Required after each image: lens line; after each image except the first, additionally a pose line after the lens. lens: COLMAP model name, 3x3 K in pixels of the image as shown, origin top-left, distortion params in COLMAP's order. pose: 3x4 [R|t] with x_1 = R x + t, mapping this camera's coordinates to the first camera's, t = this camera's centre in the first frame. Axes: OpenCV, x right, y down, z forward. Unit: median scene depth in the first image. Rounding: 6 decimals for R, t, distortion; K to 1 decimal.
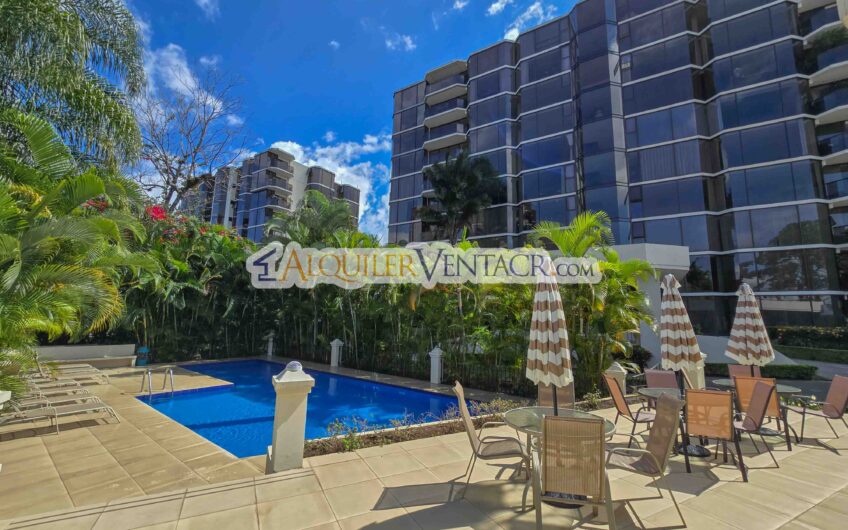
lens RADIAL K [[343.5, 0, 422.6], [0, 343.5, 264.4], [0, 0, 1]] dist [-0.002642, -0.000076]
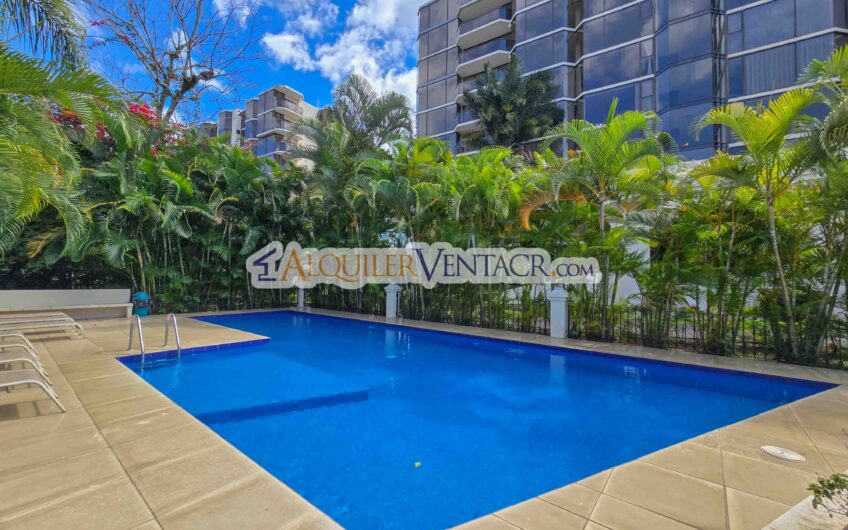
lens RADIAL K [[343.5, 0, 421.1], [0, 343.5, 265.9], [0, 0, 1]] dist [-0.002642, -0.000076]
pose [[0.999701, -0.005442, -0.023828, -0.180906], [0.008113, 0.993511, 0.113443, 0.101299], [0.023056, -0.113603, 0.993259, 0.269797]]
